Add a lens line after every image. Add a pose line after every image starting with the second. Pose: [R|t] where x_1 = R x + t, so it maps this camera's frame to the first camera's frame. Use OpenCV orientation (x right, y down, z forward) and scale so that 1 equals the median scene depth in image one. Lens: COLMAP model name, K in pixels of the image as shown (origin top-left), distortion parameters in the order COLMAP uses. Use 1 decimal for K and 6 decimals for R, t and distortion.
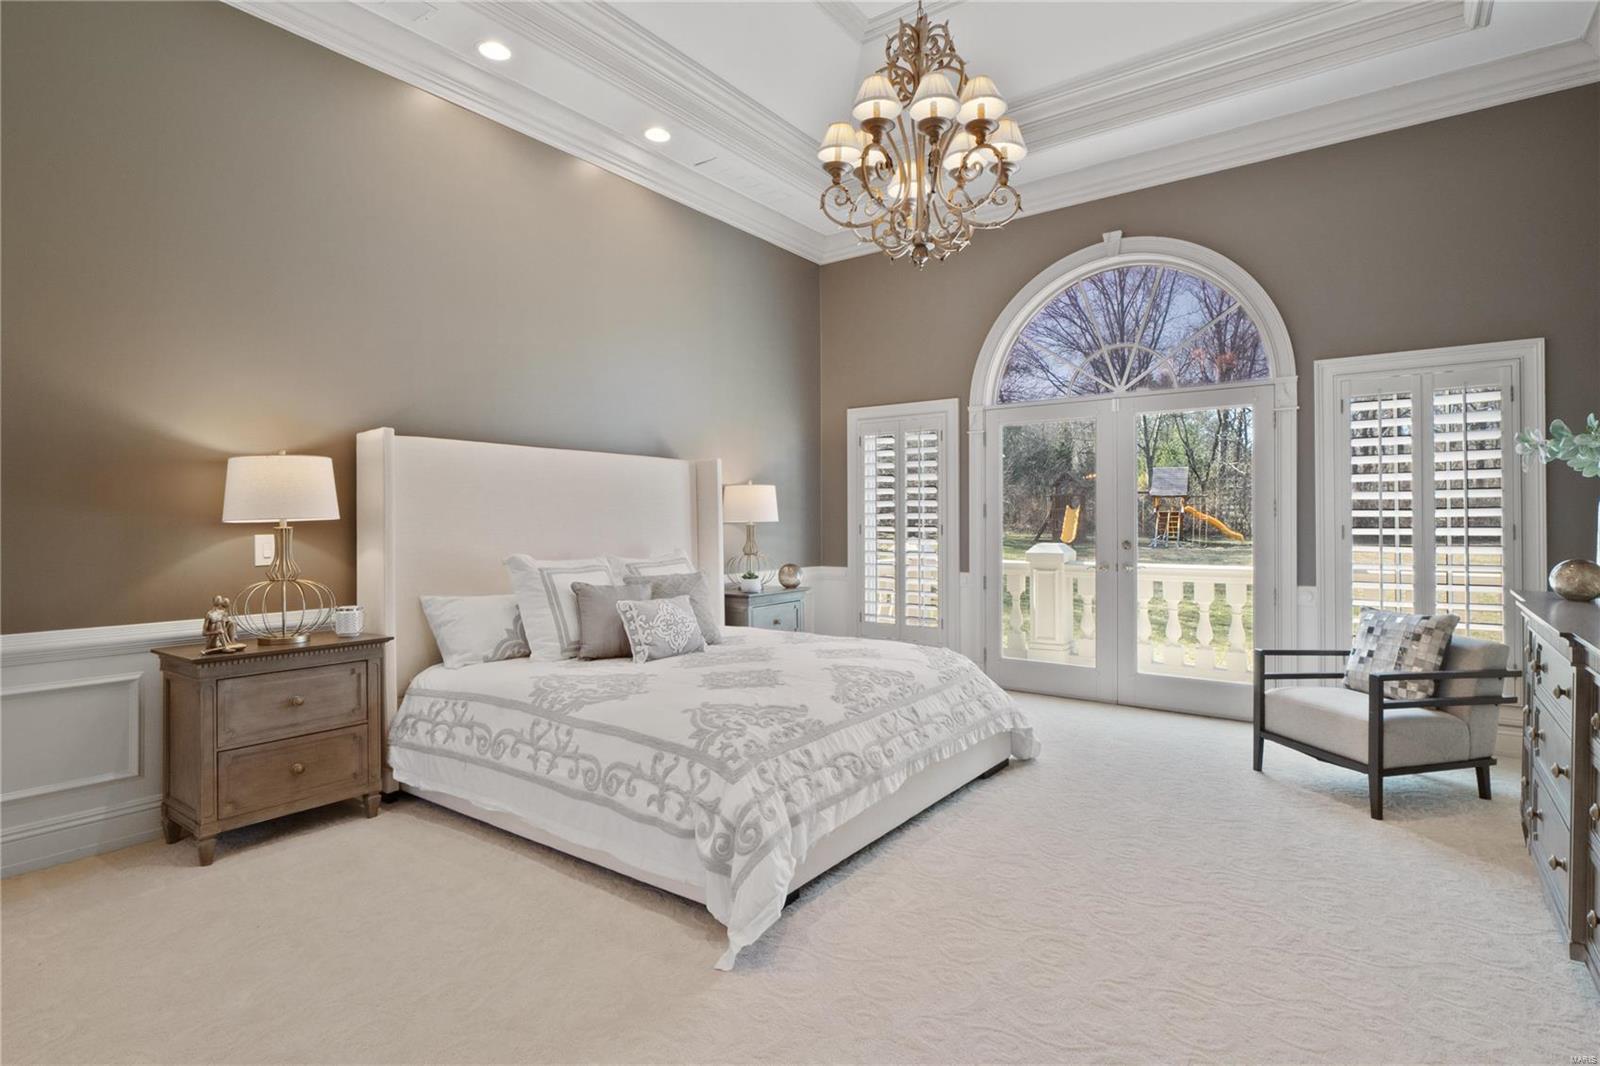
lens RADIAL K [[780.7, 0, 810.6], [0, 780.7, 524.0], [0, 0, 1]] dist [-0.014979, -0.000181]
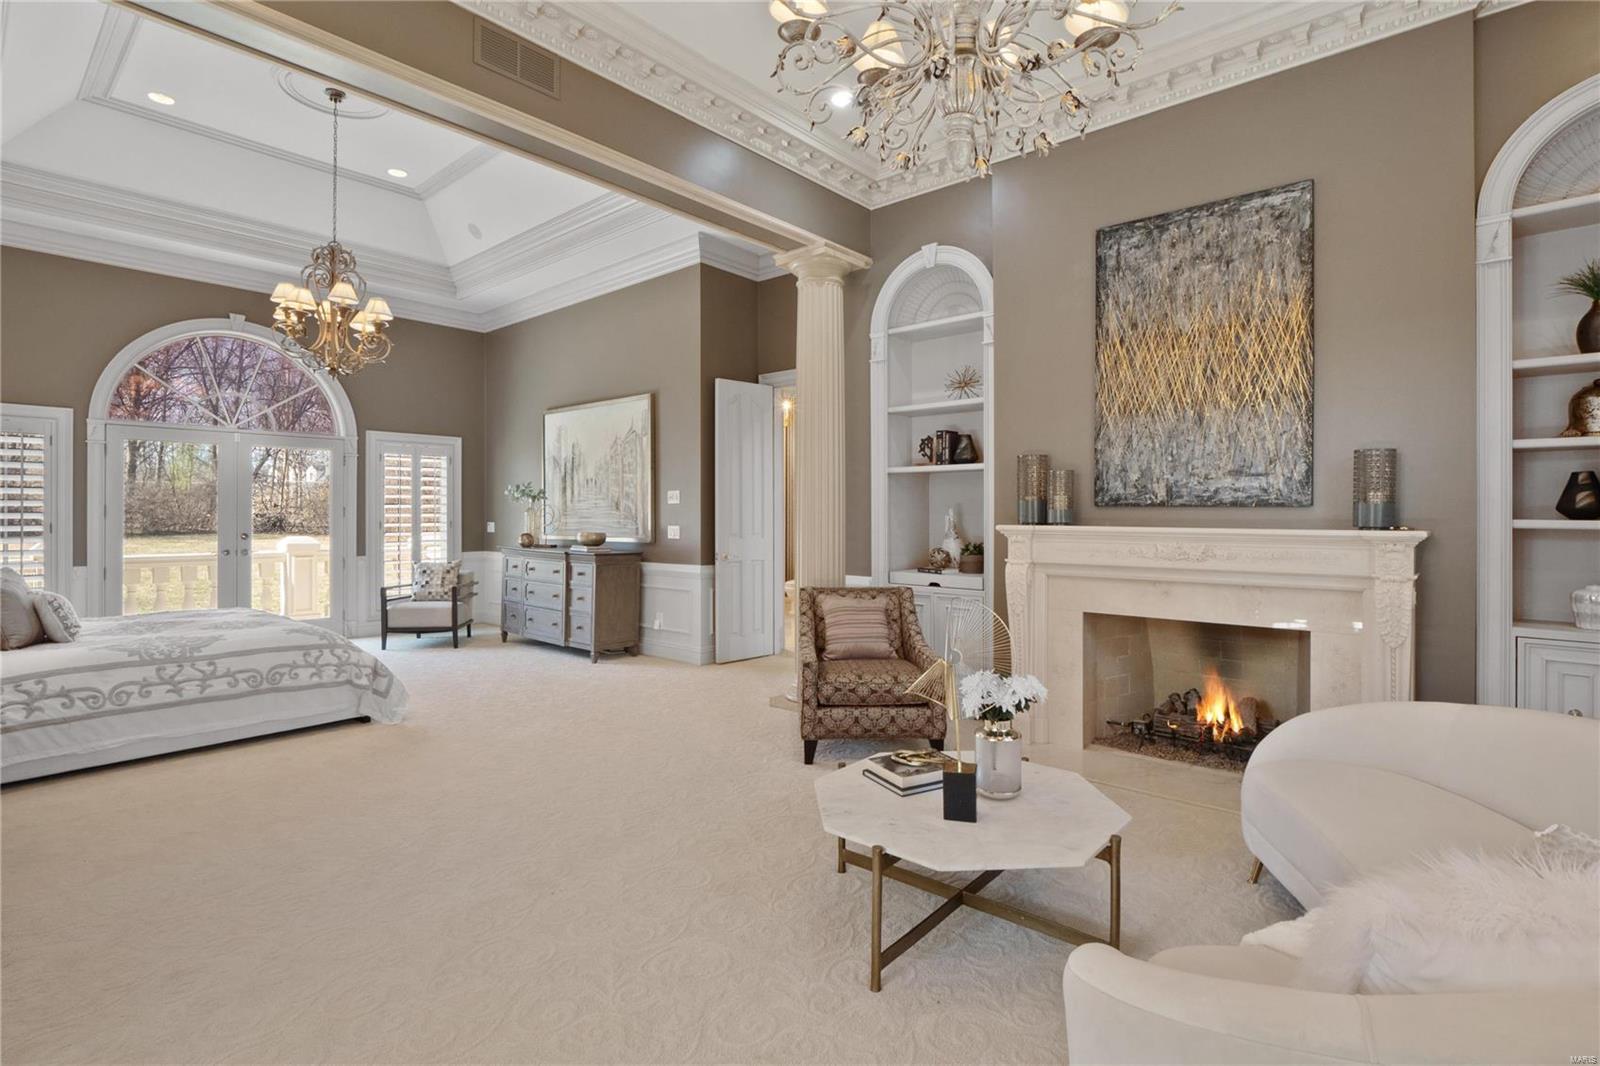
lens RADIAL K [[780.7, 0, 810.6], [0, 780.7, 524.0], [0, 0, 1]] dist [-0.014979, -0.000181]
pose [[0.077832, -0.009496, 0.996921, -1.343893], [0.000854, 0.999955, 0.009458, -0.011110], [-0.996966, 0.000115, 0.077837, -0.211895]]
